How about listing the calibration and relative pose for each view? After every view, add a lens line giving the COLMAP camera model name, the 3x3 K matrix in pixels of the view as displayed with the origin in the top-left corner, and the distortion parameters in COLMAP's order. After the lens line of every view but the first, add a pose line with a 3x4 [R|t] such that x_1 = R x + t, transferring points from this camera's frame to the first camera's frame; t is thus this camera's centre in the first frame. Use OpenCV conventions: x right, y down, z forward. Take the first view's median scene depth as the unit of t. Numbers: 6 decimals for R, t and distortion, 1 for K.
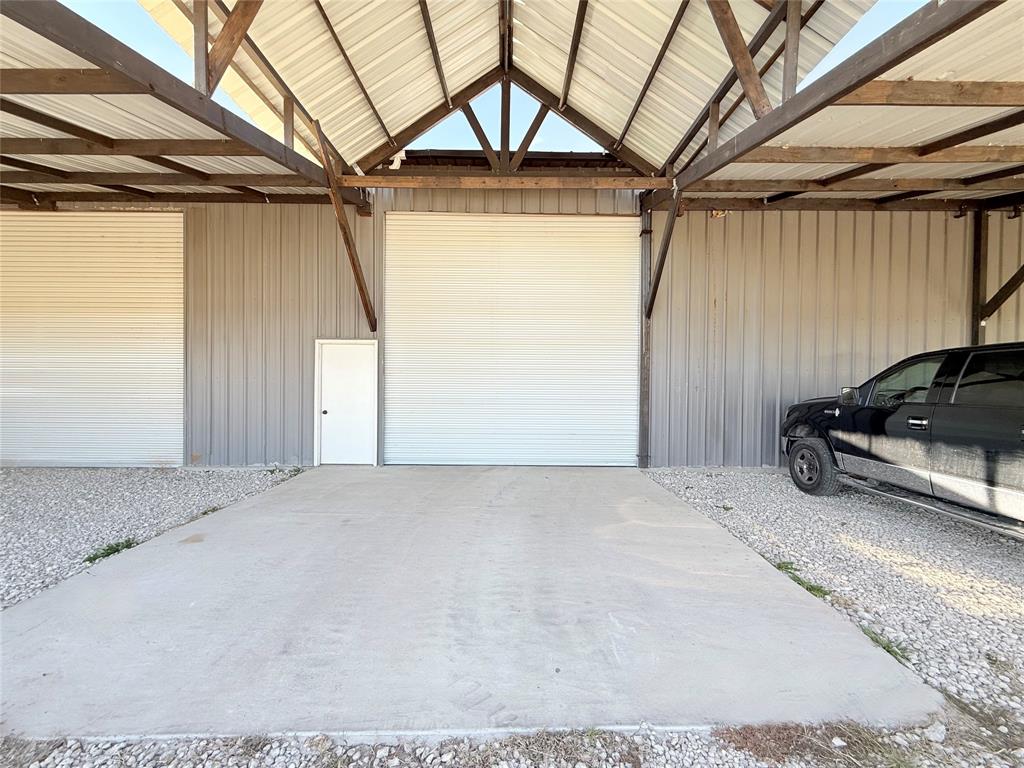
lens RADIAL K [[409.4, 0, 513.8], [0, 409.4, 383.4], [0, 0, 1]] dist [0.000406, -0.000015]
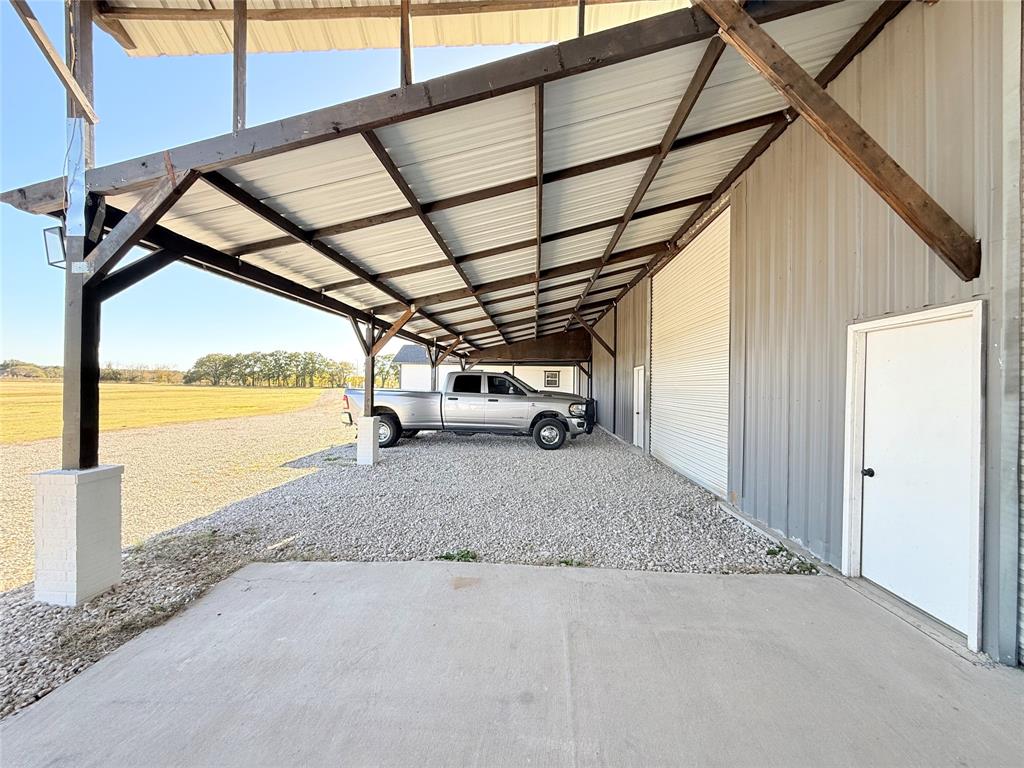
lens RADIAL K [[409.4, 0, 511.3], [0, 409.4, 386.2], [0, 0, 1]] dist [0.000406, -0.000015]
pose [[-0.065802, -0.009106, -0.997791, 0.052284], [-0.017604, 0.999813, -0.007964, -0.020584], [0.997677, 0.017041, -0.065950, 0.618165]]
